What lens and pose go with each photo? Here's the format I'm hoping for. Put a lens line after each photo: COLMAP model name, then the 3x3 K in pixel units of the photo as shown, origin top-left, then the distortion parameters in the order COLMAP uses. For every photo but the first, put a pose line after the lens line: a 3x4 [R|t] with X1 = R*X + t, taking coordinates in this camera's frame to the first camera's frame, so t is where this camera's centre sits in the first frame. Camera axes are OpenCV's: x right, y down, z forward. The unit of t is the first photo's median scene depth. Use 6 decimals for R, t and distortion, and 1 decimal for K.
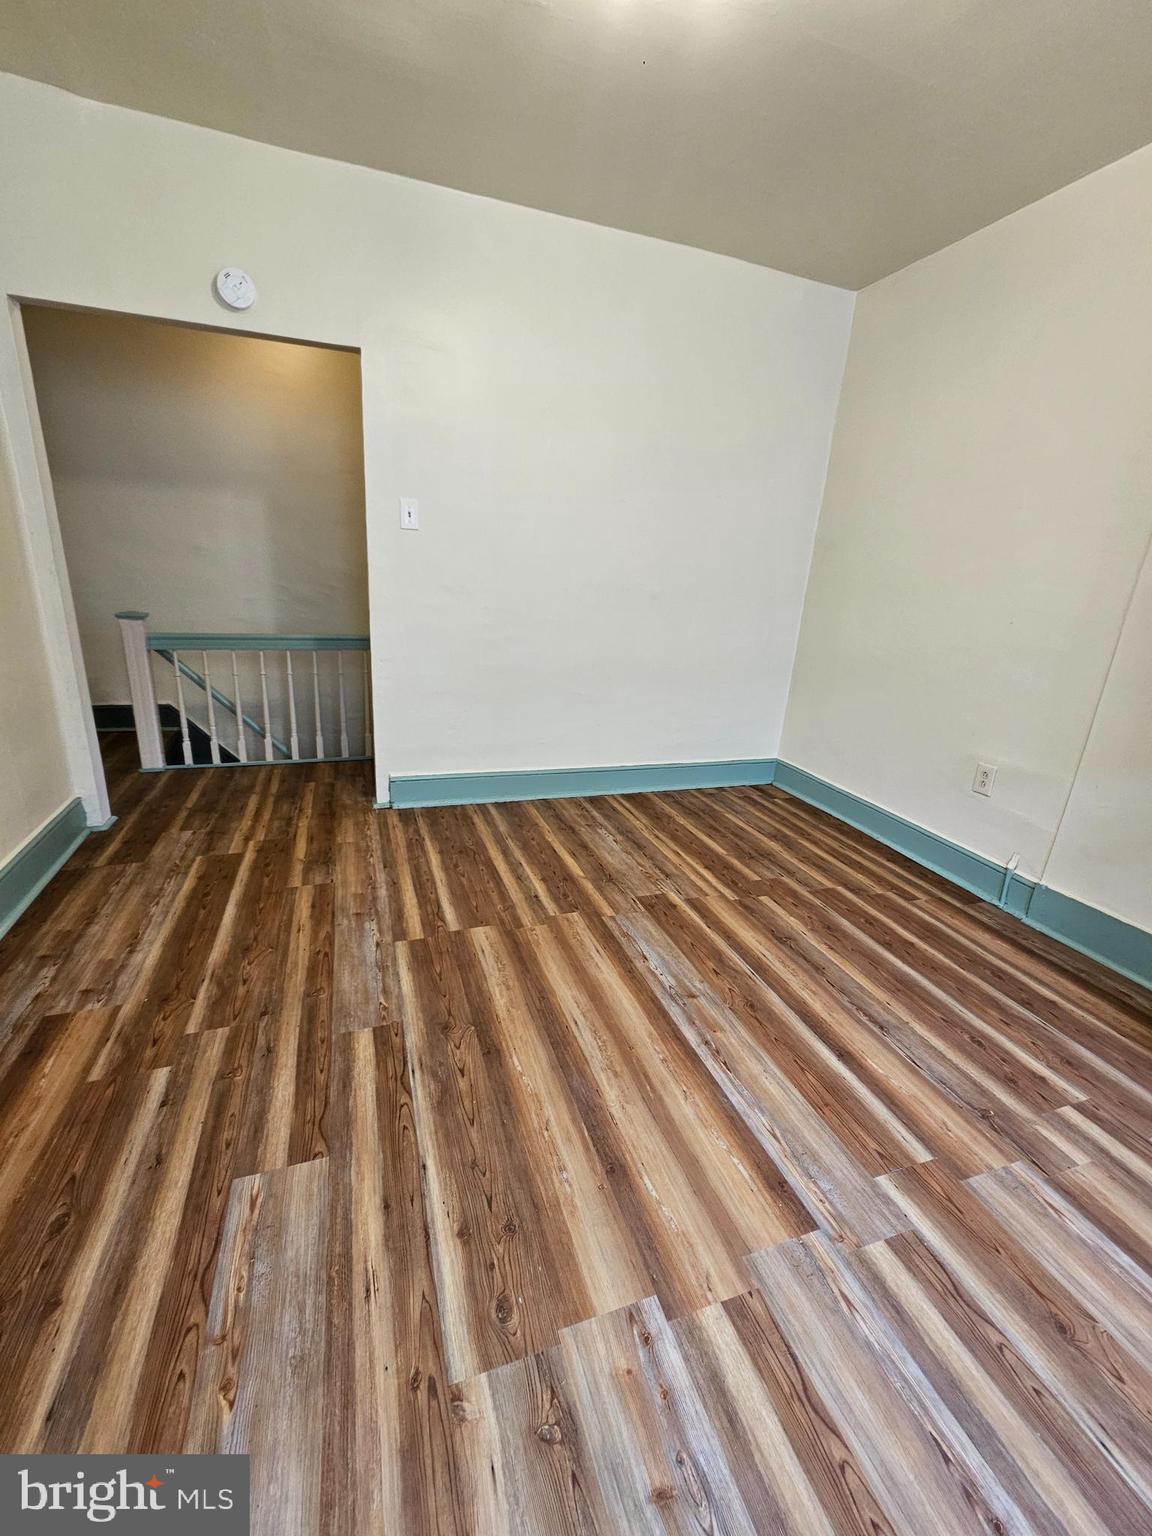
lens RADIAL K [[619.2, 0, 569.9], [0, 619.2, 768.0], [0, 0, 1]] dist [-0.003371, 0.000090]
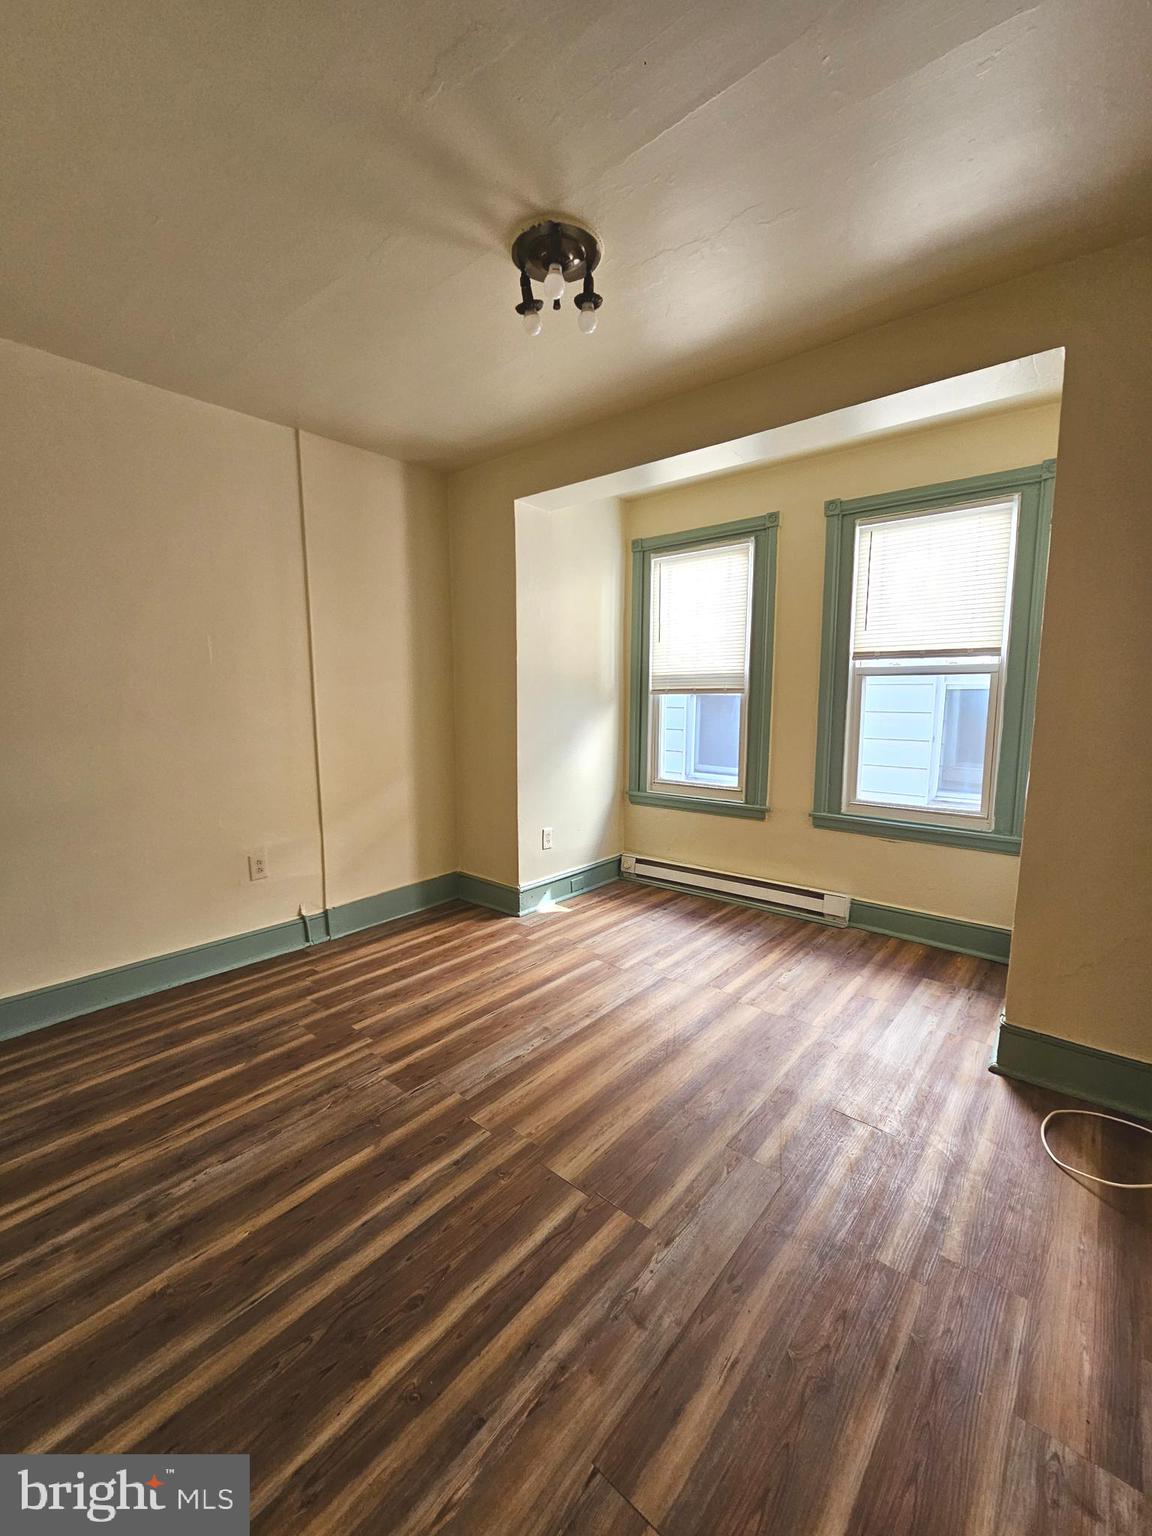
lens RADIAL K [[619.2, 0, 571.8], [0, 619.2, 770.5], [0, 0, 1]] dist [-0.003371, 0.000090]
pose [[-0.495853, -0.163642, 0.852849, -0.672616], [0.243256, 0.916594, 0.317304, -0.419750], [-0.833641, 0.364796, -0.414689, 1.018600]]
